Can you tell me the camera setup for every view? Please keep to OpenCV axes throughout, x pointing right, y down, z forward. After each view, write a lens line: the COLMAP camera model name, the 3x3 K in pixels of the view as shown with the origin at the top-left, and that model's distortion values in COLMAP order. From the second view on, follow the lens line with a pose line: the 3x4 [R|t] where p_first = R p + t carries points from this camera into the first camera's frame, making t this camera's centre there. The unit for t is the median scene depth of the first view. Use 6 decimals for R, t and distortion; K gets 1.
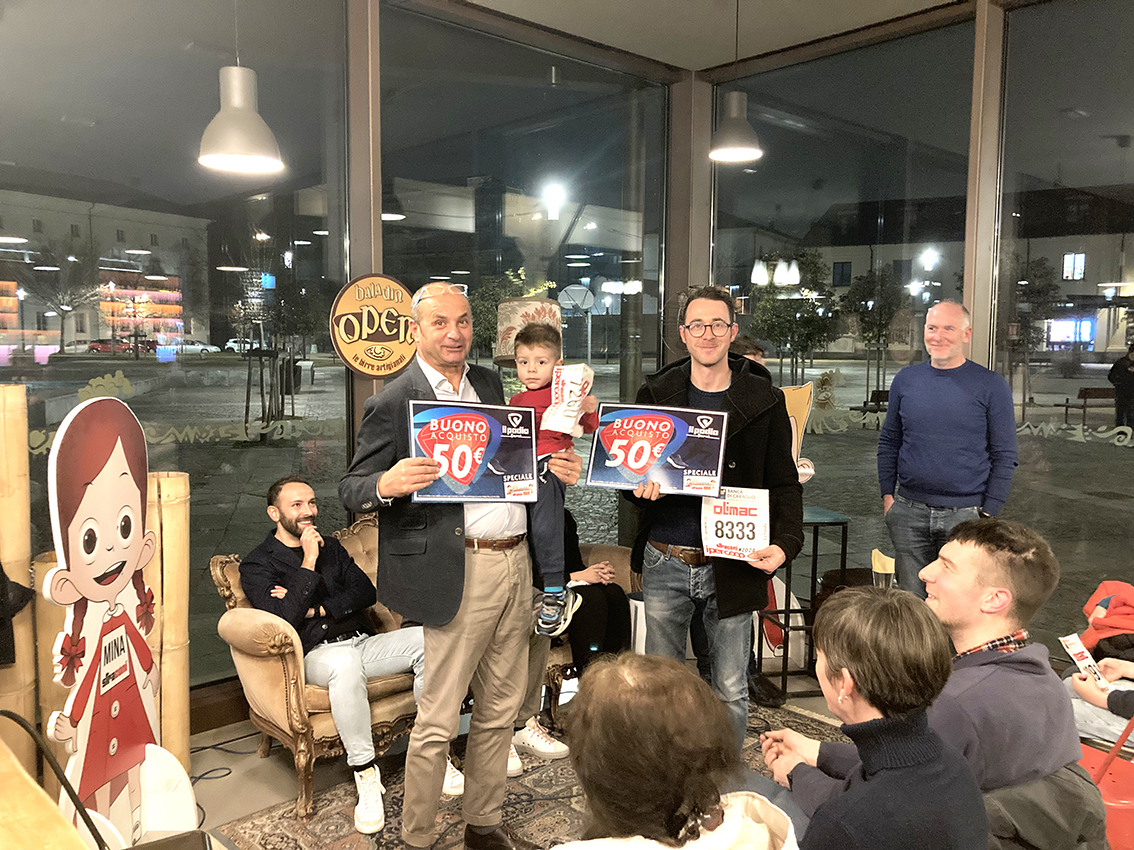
lens RADIAL K [[912.4, 0, 566.6], [0, 912.4, 427.9], [0, 0, 1]] dist [0.002765, -0.000194]
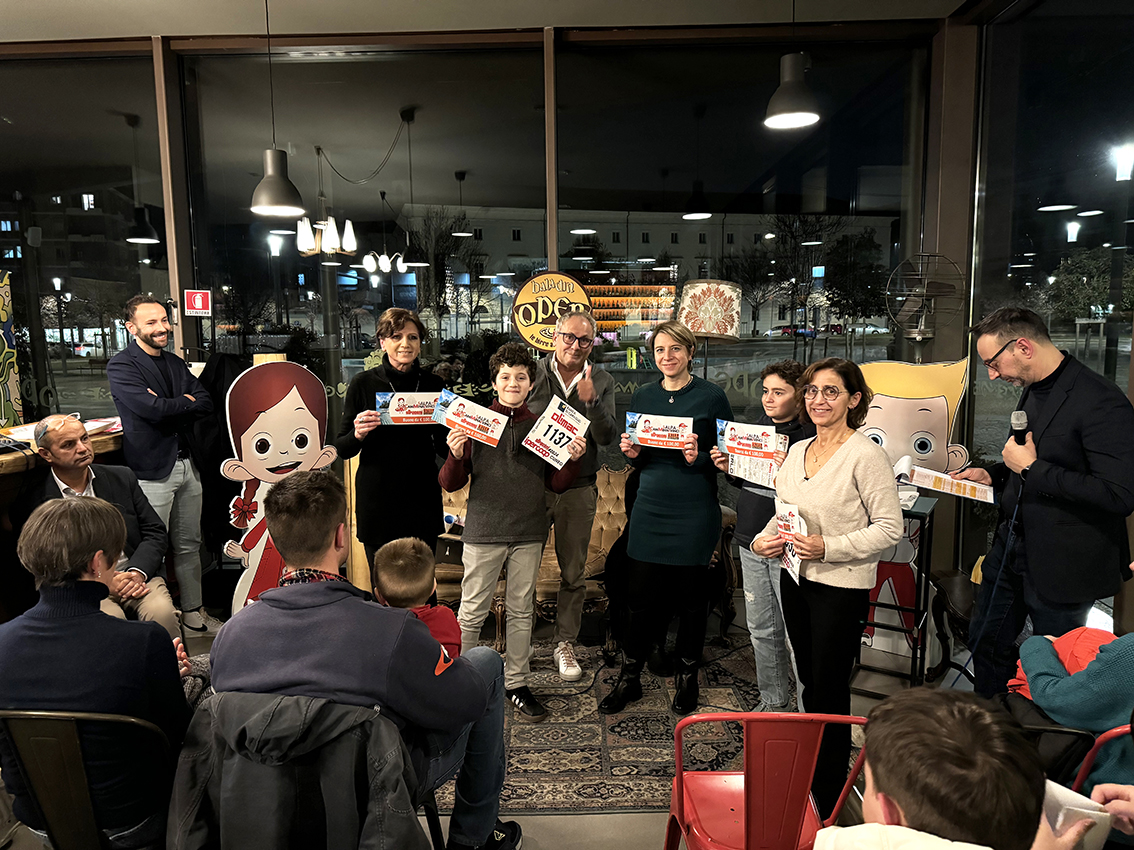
lens RADIAL K [[800.8, 0, 568.4], [0, 800.8, 426.6], [0, 0, 1]] dist [0.056375, -0.087078]
pose [[0.732591, 0.058102, -0.678185, 0.594815], [-0.037551, 0.998283, 0.044962, -0.001297], [0.679633, -0.007472, 0.733514, 0.182173]]
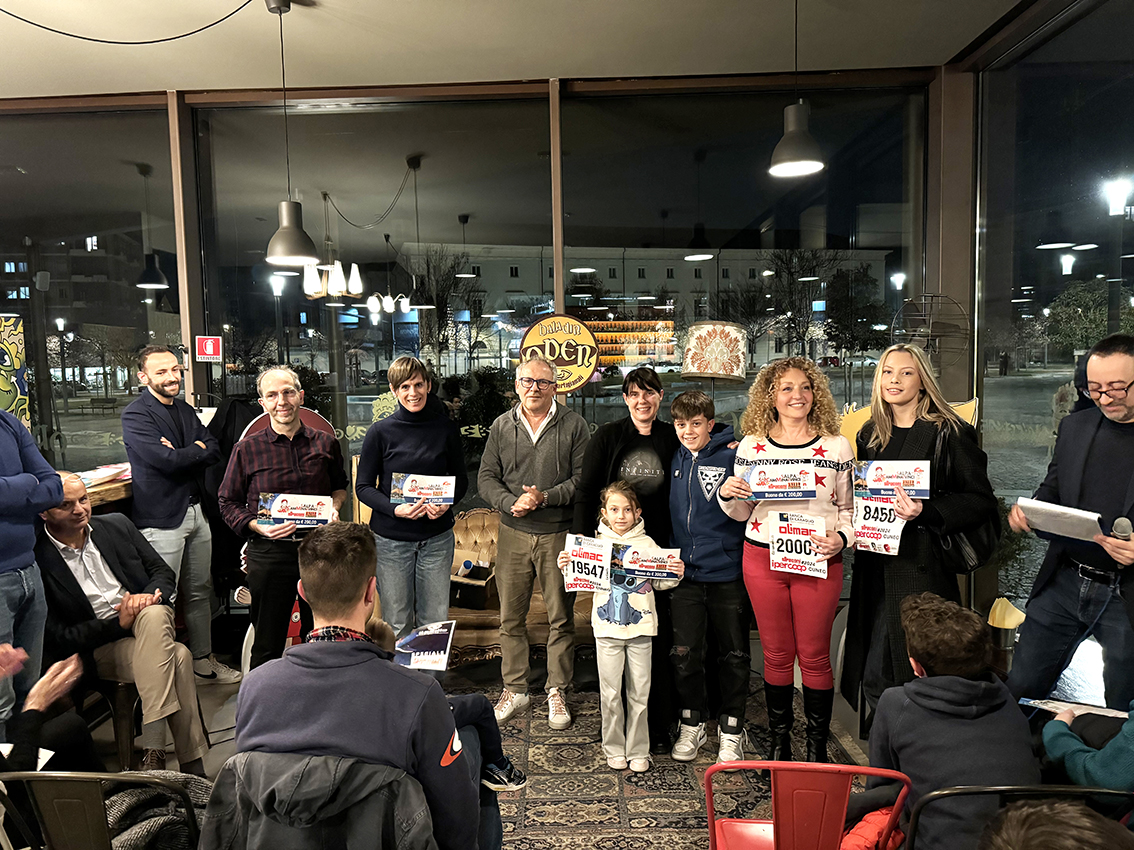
lens RADIAL K [[800.4, 0, 562.1], [0, 800.4, 423.7], [0, 0, 1]] dist [0.060022, -0.095055]
pose [[0.729558, 0.020751, -0.683604, 0.586403], [-0.028648, 0.999590, -0.000231, -0.012083], [0.683318, 0.019753, 0.729853, 0.169175]]
